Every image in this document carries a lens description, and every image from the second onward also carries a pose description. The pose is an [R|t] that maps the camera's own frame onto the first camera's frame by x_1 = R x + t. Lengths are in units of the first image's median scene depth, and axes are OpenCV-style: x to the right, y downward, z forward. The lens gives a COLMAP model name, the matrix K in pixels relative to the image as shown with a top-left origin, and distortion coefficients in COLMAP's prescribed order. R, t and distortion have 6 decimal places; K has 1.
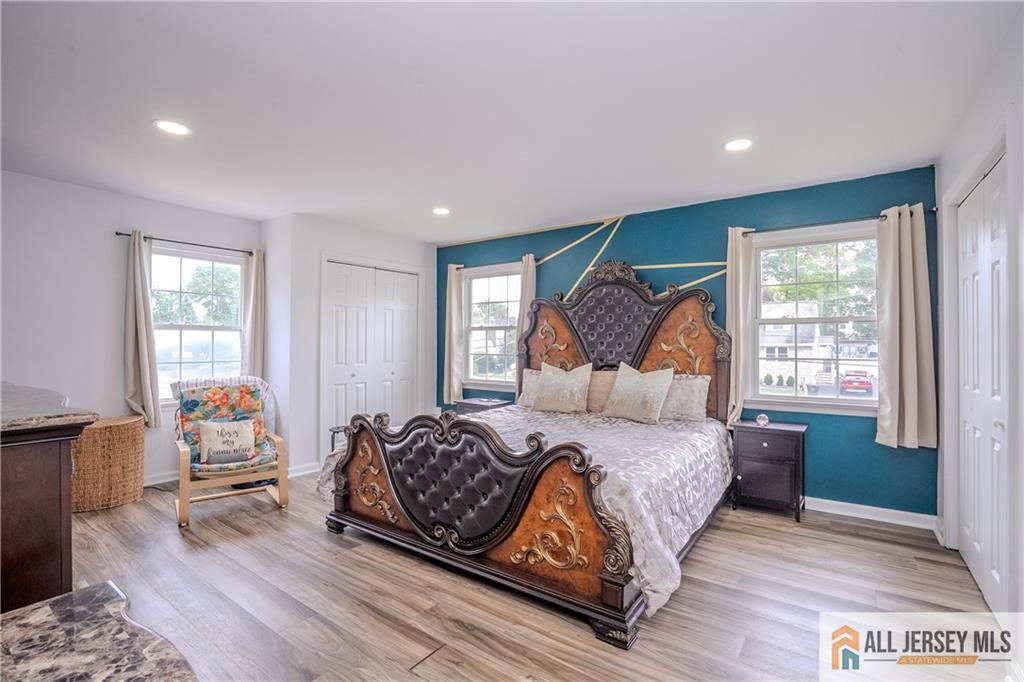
lens RADIAL K [[473.1, 0, 510.5], [0, 473.1, 339.8], [0, 0, 1]] dist [-0.046470, 0.016536]
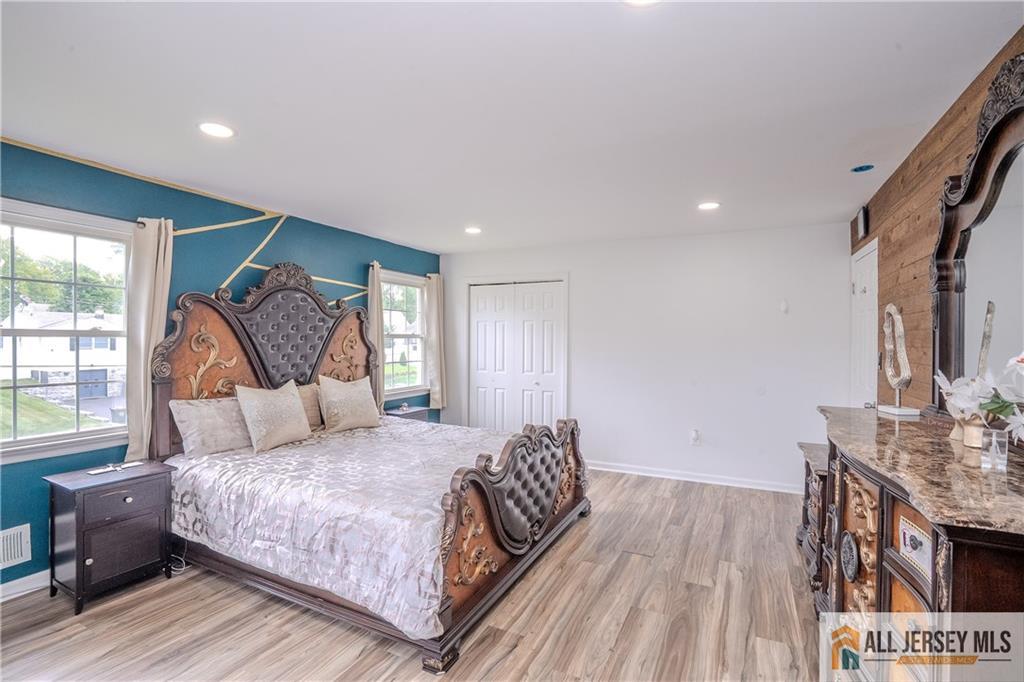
lens RADIAL K [[473.1, 0, 511.1], [0, 473.1, 339.3], [0, 0, 1]] dist [-0.046470, 0.016536]
pose [[-0.172021, -0.000018, 0.985093, -0.782261], [-0.007329, 0.999972, -0.001261, -0.027673], [-0.985066, -0.007436, -0.172017, 0.789750]]
